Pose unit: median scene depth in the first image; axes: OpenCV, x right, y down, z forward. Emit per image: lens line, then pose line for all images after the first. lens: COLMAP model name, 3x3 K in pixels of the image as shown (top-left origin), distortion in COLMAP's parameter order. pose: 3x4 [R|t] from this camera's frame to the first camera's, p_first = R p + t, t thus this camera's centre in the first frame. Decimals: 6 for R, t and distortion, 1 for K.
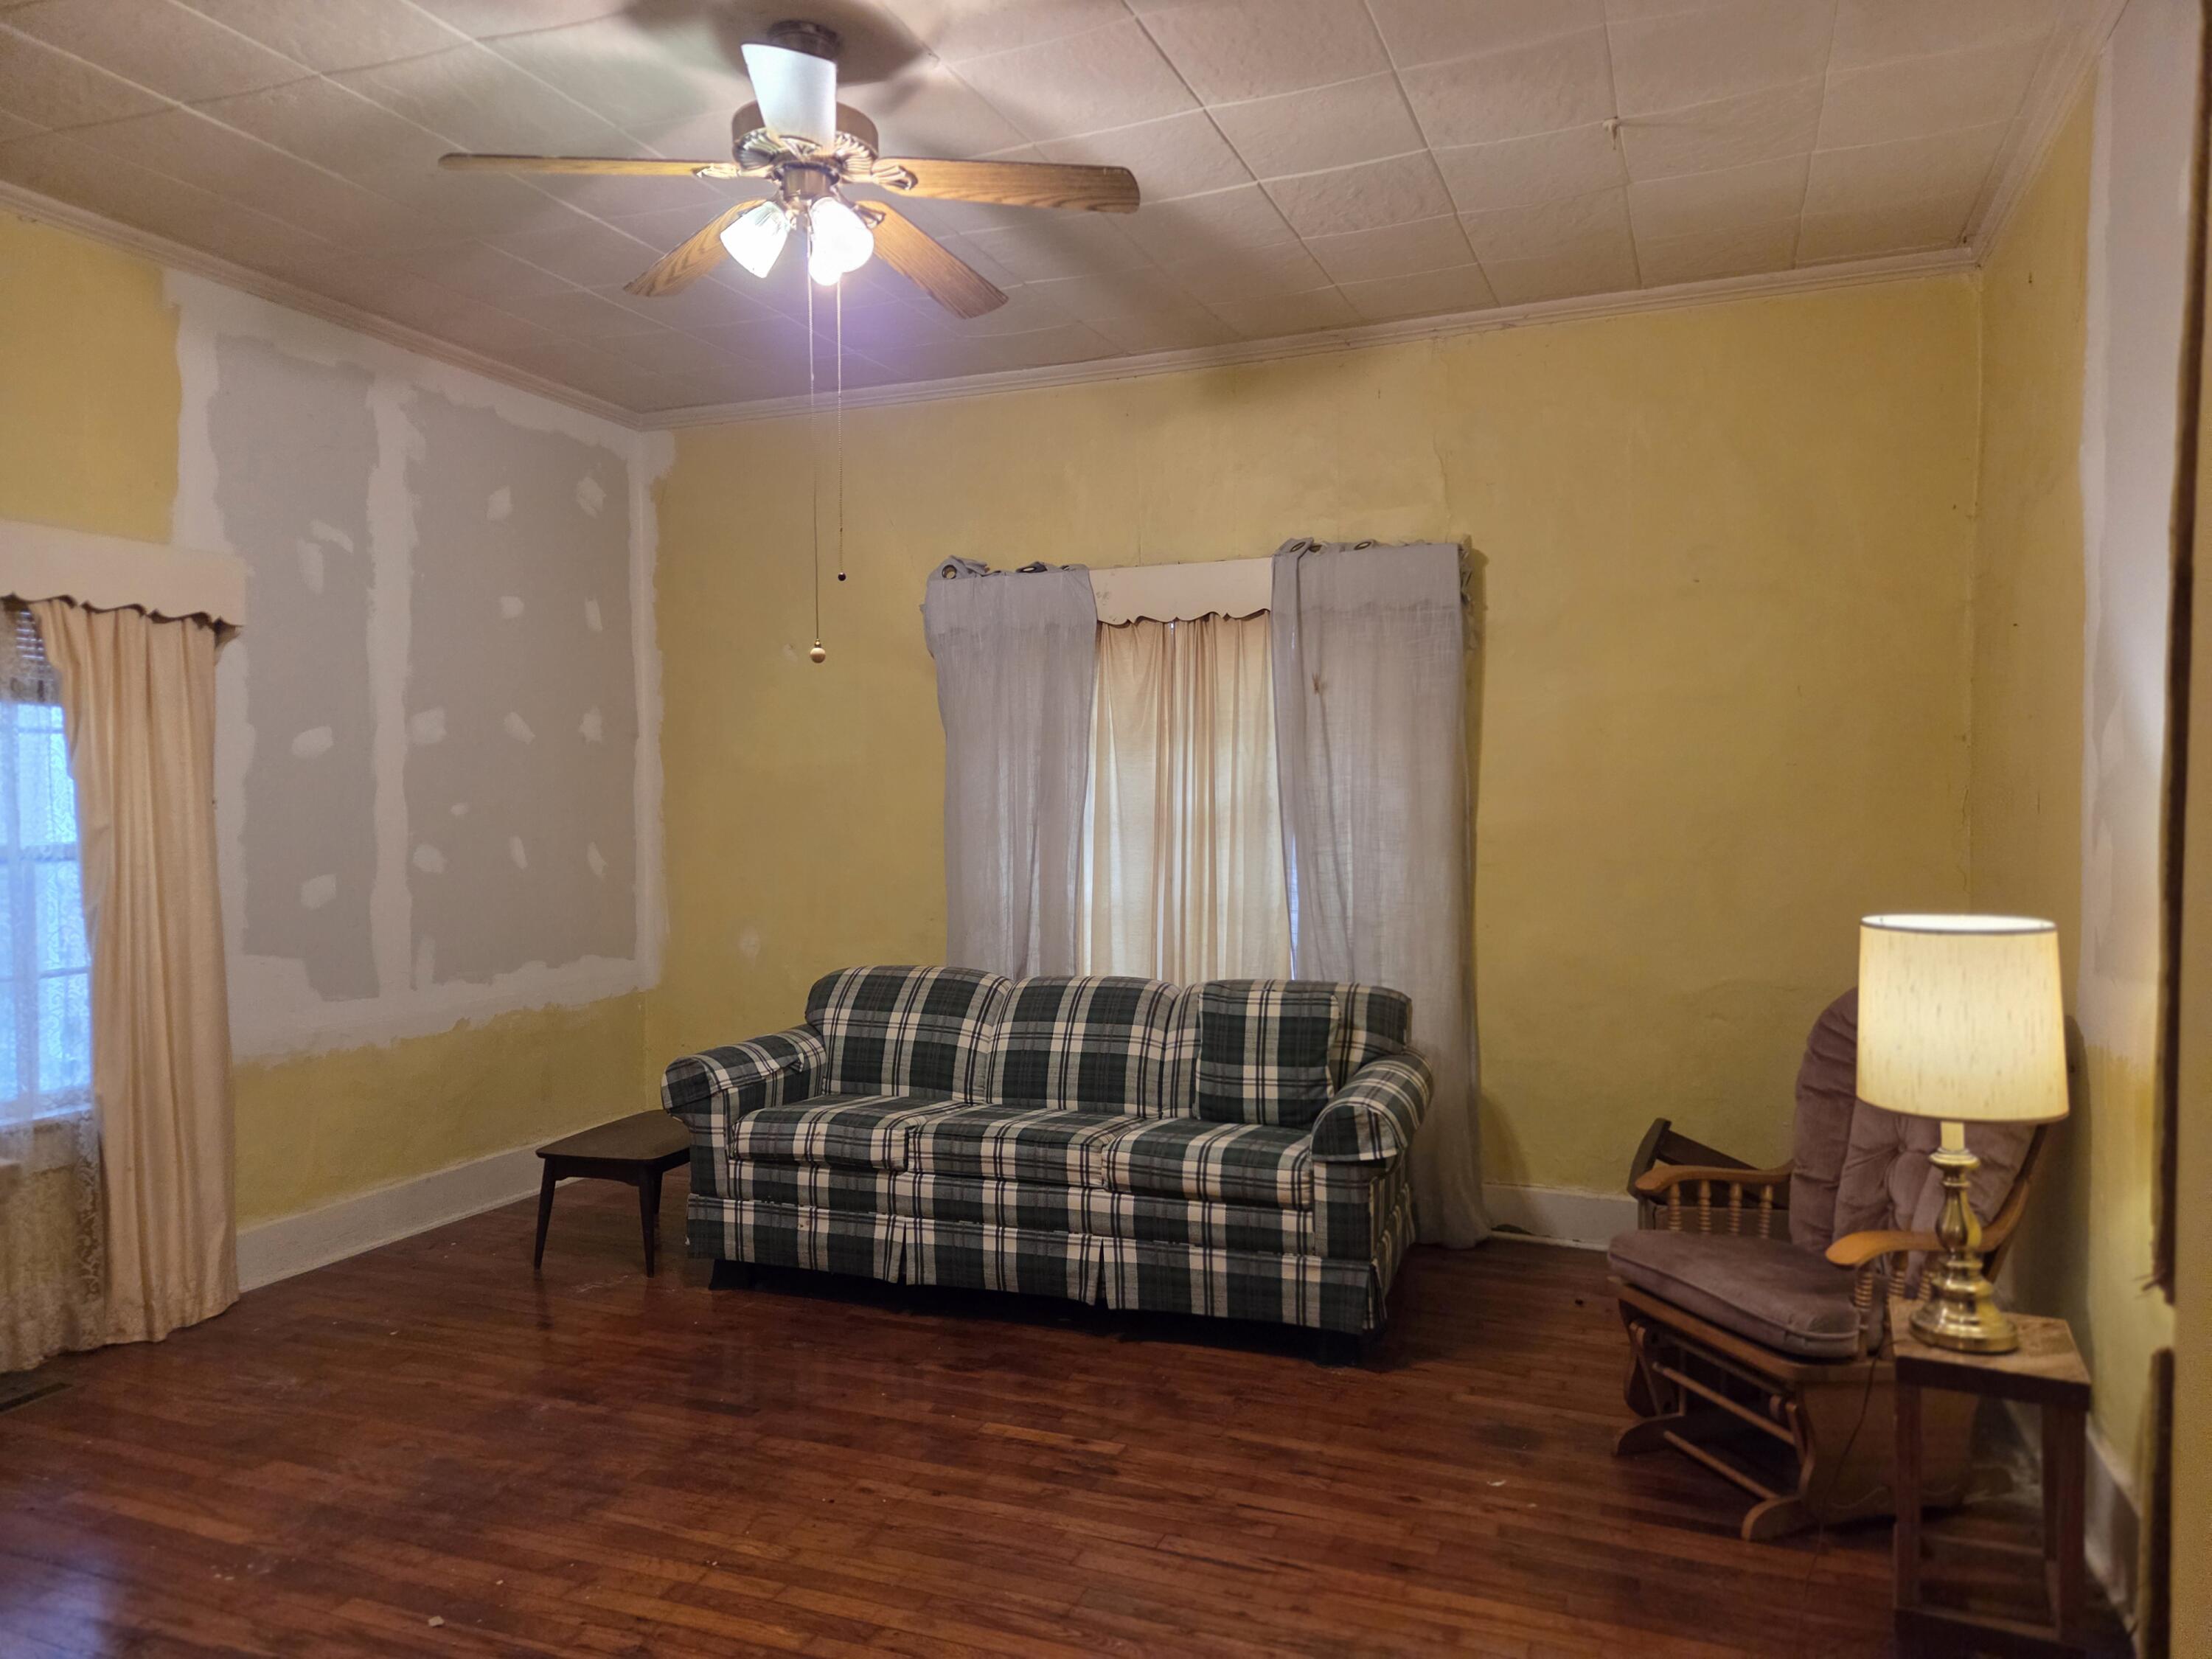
lens RADIAL K [[1481.9, 0, 1112.9], [0, 1481.9, 822.6], [0, 0, 1]] dist [0.060277, -0.023599]
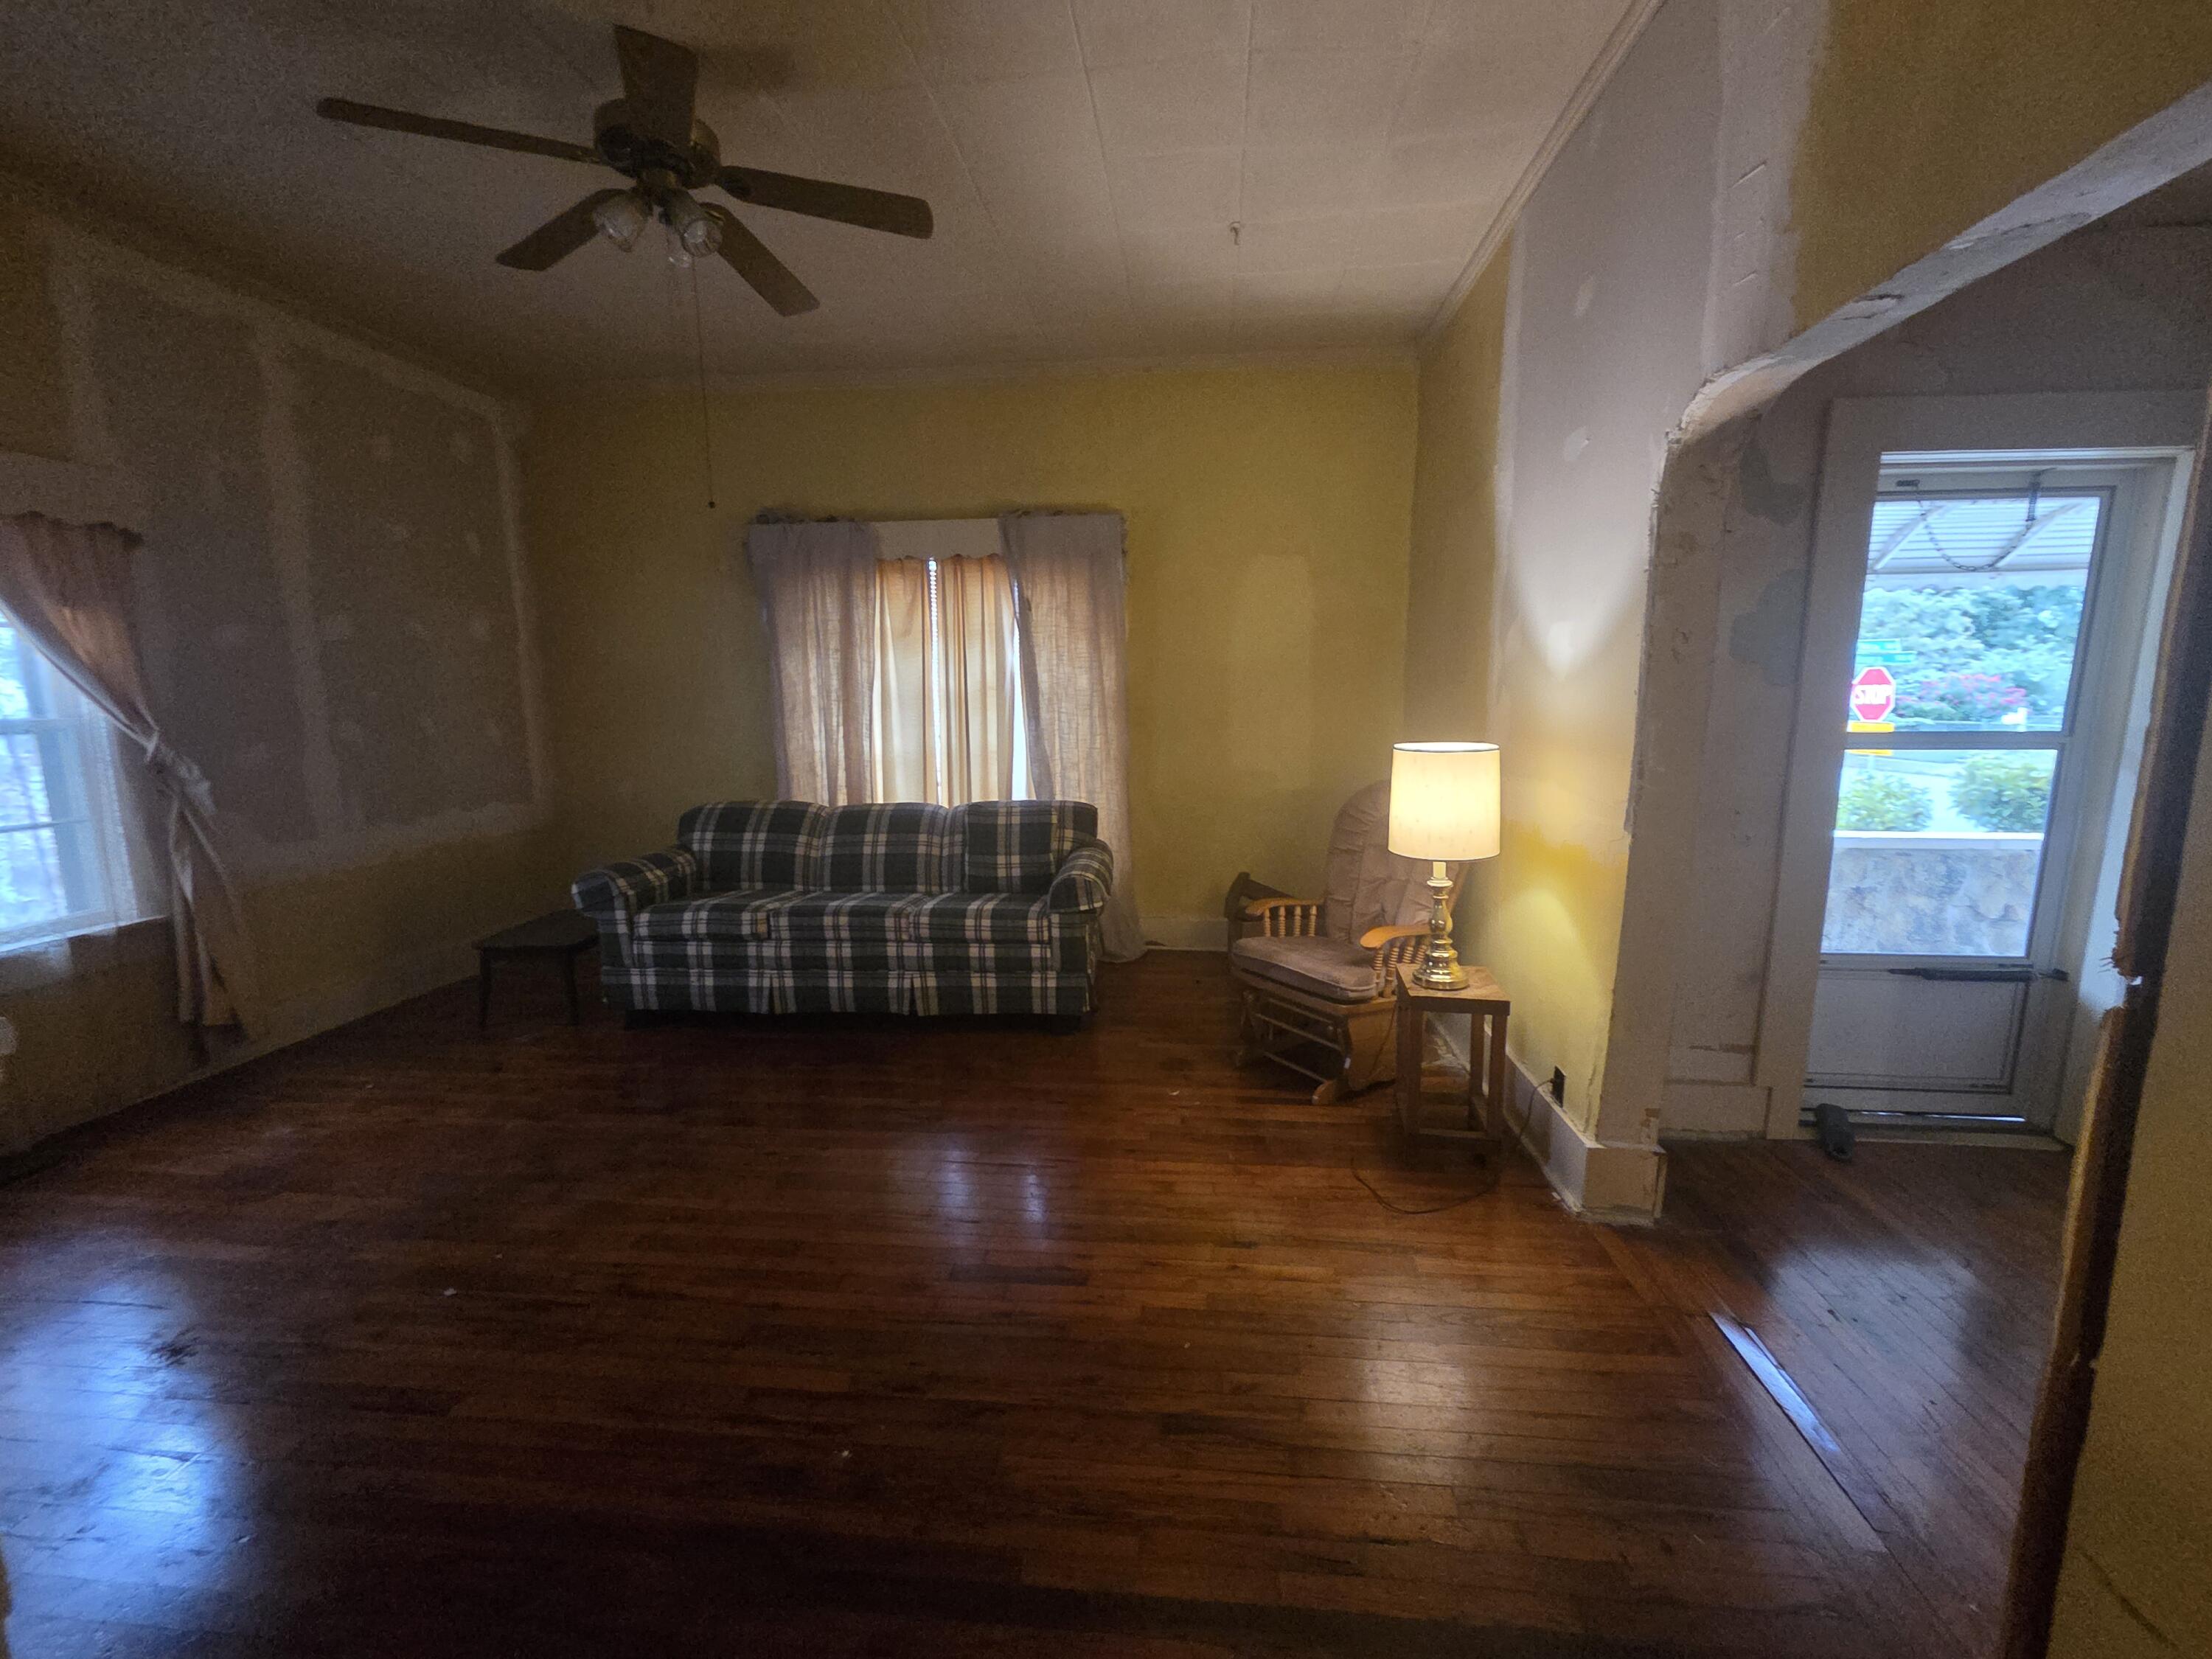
lens RADIAL K [[909.5, 0, 1120.7], [0, 909.5, 823.6], [0, 0, 1]] dist [0.004363, -0.000656]
pose [[0.959425, -0.045632, 0.278248, -0.053758], [0.009442, 0.991463, 0.130044, 0.009304], [-0.281807, -0.122140, 0.951665, 0.073450]]
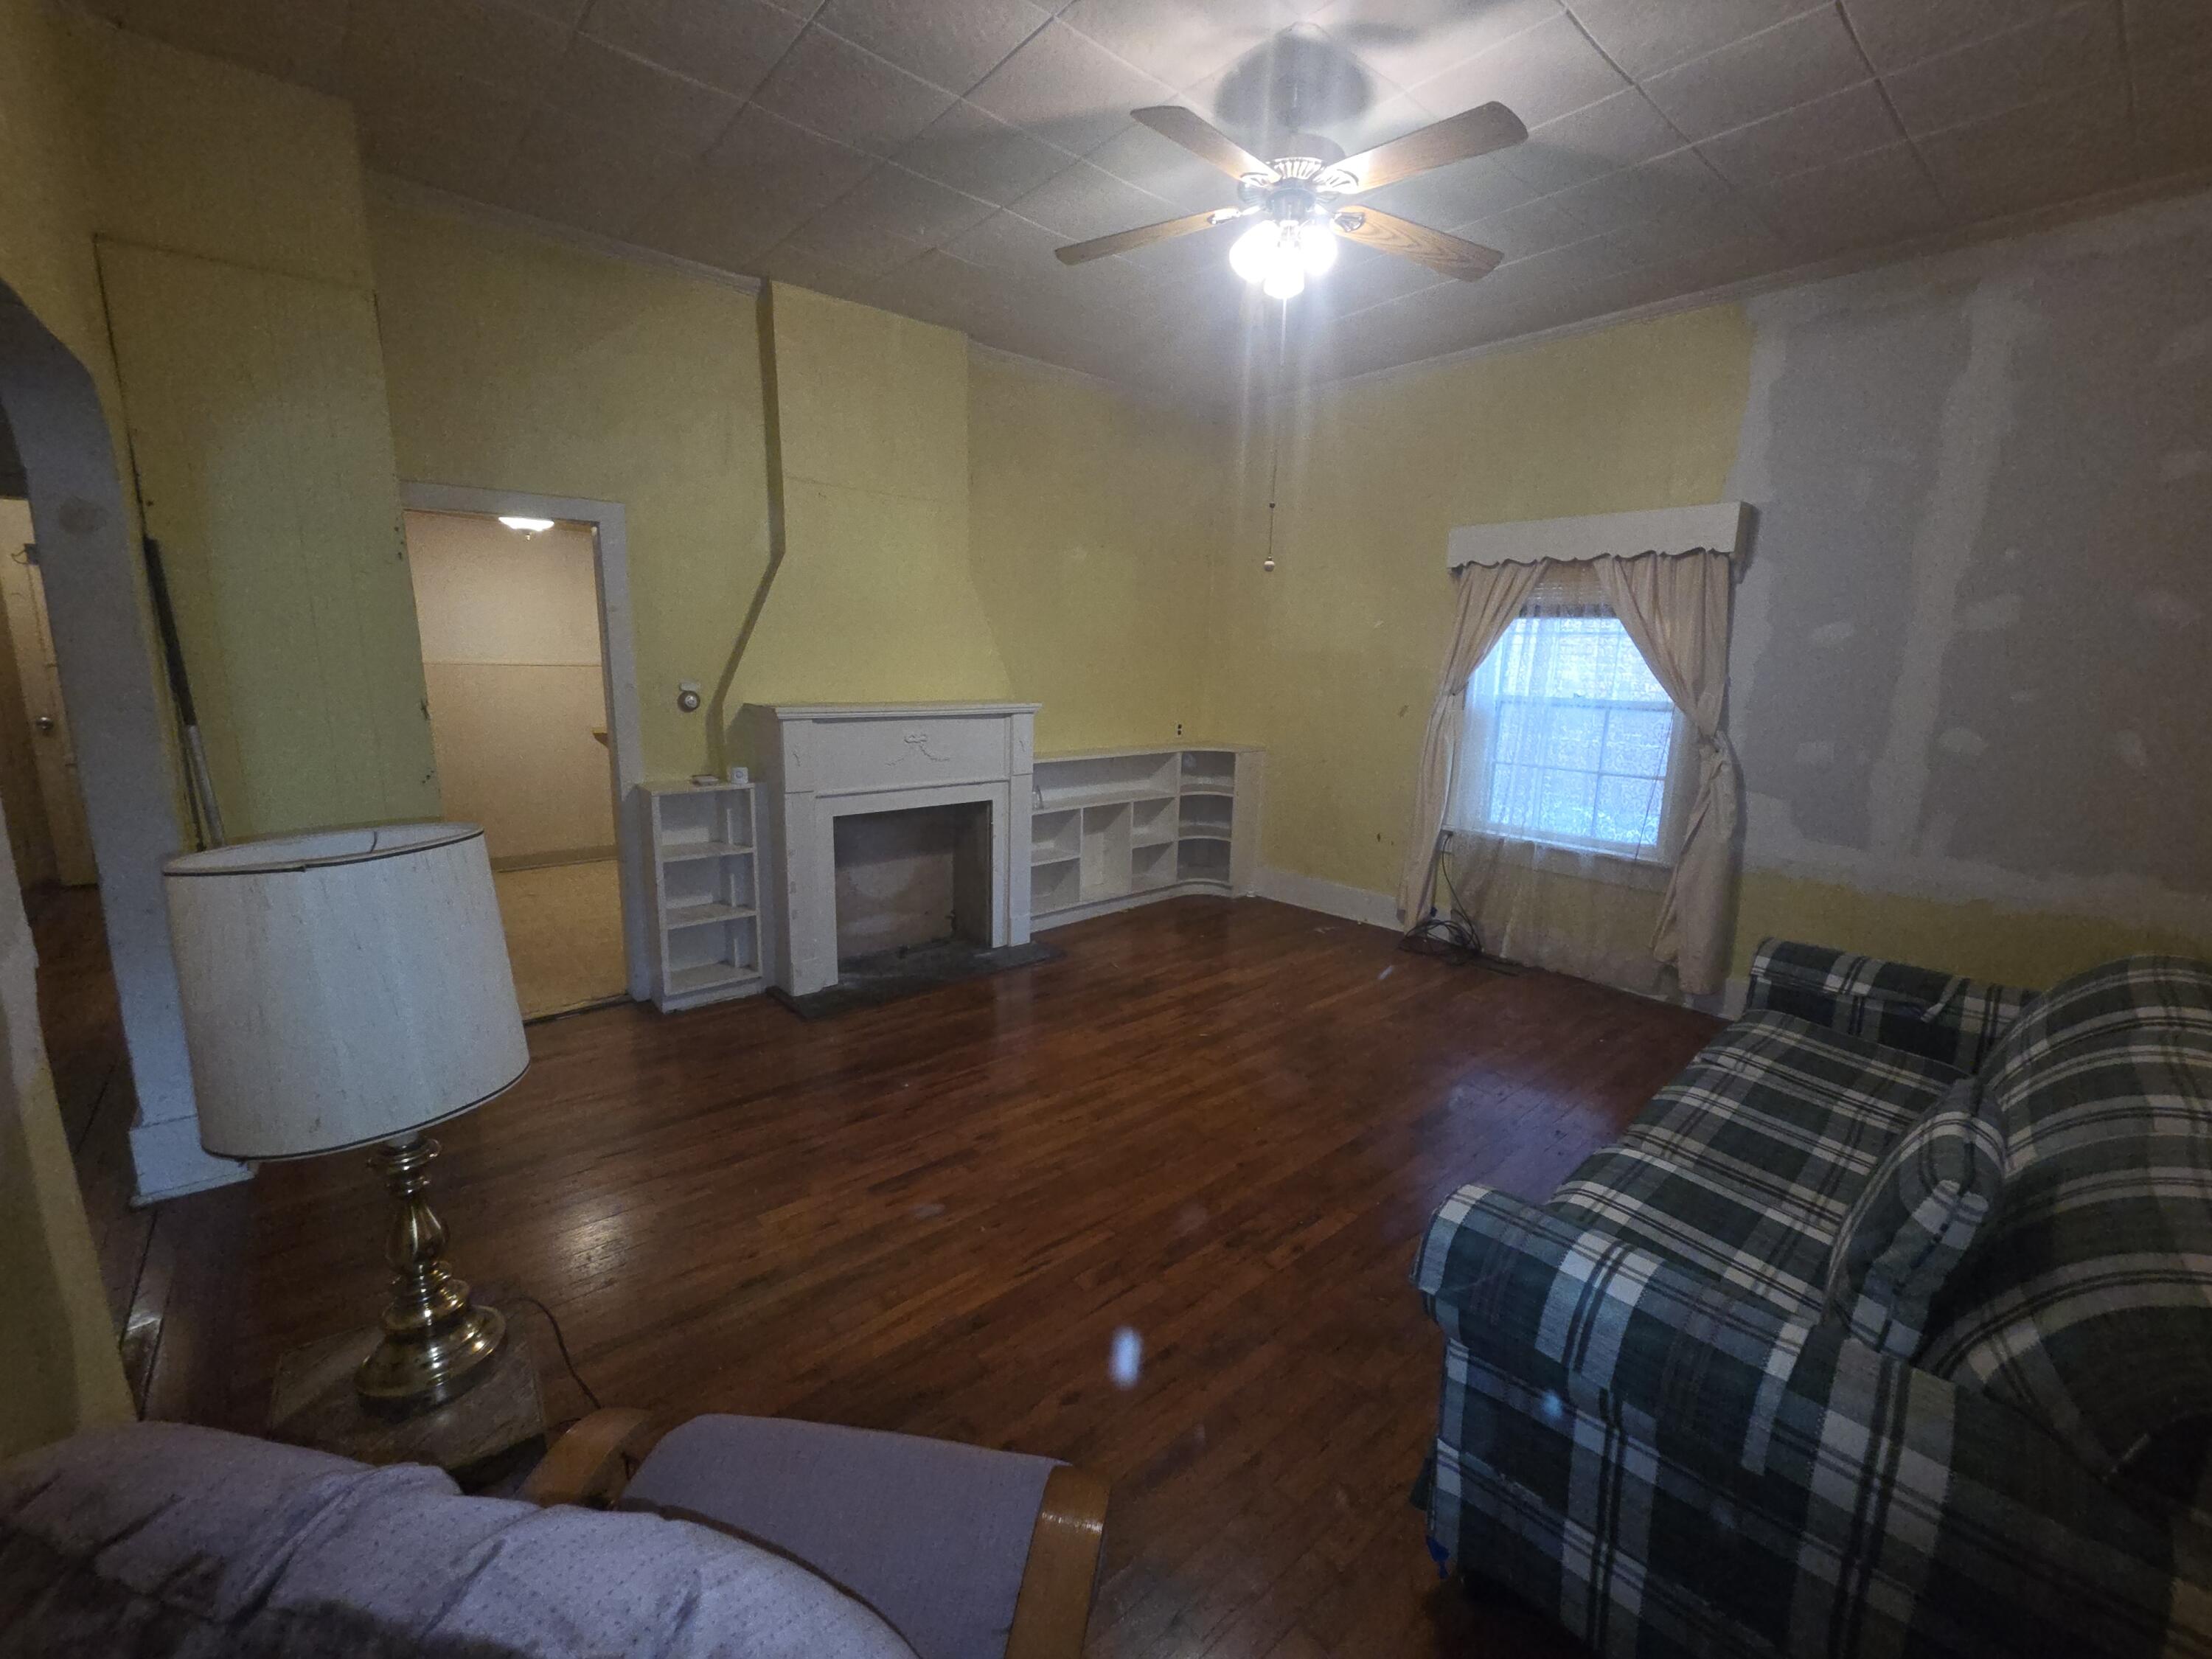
lens RADIAL K [[909.5, 0, 1114.1], [0, 909.5, 819.0], [0, 0, 1]] dist [0.004363, -0.000656]
pose [[-0.449841, 0.149829, -0.880451, 0.499760], [-0.039677, 0.981502, 0.187296, -0.023847], [0.892227, 0.119187, -0.435575, 0.948653]]
